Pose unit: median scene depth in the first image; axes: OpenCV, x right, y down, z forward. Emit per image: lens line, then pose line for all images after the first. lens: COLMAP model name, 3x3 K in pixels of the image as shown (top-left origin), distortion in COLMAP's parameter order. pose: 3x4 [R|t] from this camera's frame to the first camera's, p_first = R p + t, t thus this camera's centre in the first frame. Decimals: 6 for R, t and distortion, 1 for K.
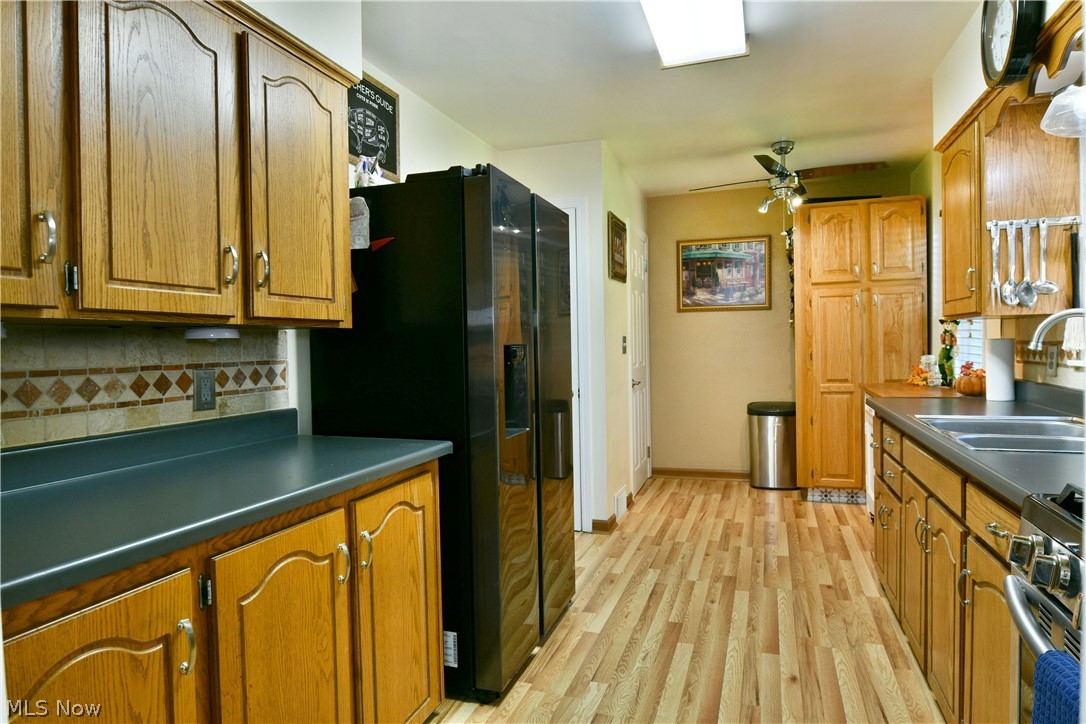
lens RADIAL K [[666.0, 0, 541.3], [0, 666.0, 360.1], [0, 0, 1]] dist [-0.016545, -0.003925]
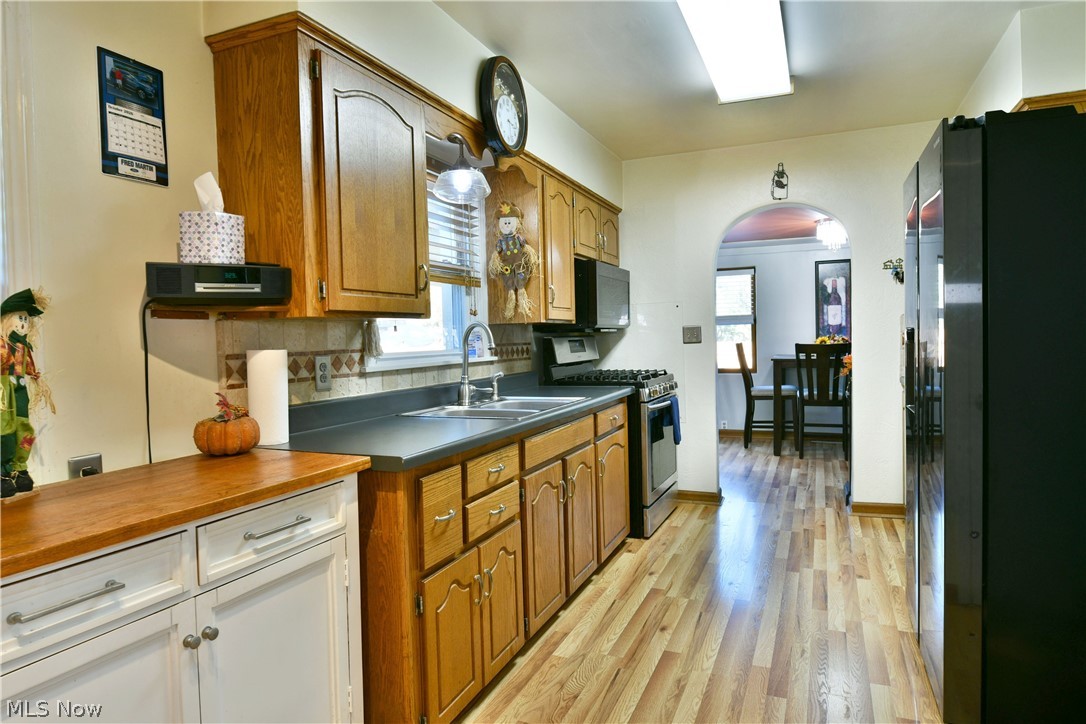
lens RADIAL K [[666.0, 0, 542.9], [0, 666.0, 359.3], [0, 0, 1]] dist [-0.016545, -0.003925]
pose [[-0.996437, 0.042070, 0.073104, 0.246326], [0.046474, 0.997138, 0.059635, -0.032433], [-0.070386, 0.062820, -0.995540, 1.082150]]
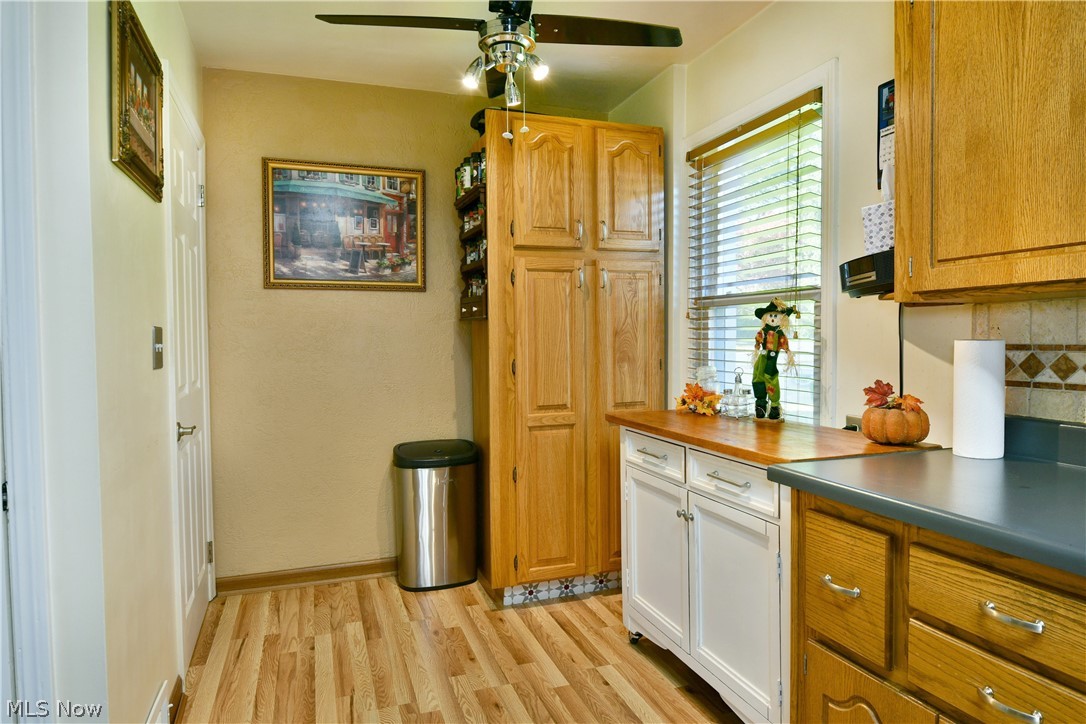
lens RADIAL K [[666.0, 0, 540.4], [0, 666.0, 361.2], [0, 0, 1]] dist [-0.016545, -0.003925]
pose [[0.790194, -0.007806, 0.612807, 0.059969], [0.009907, 0.999951, -0.000037, -0.012056], [-0.612776, 0.006101, 0.790233, 0.525512]]
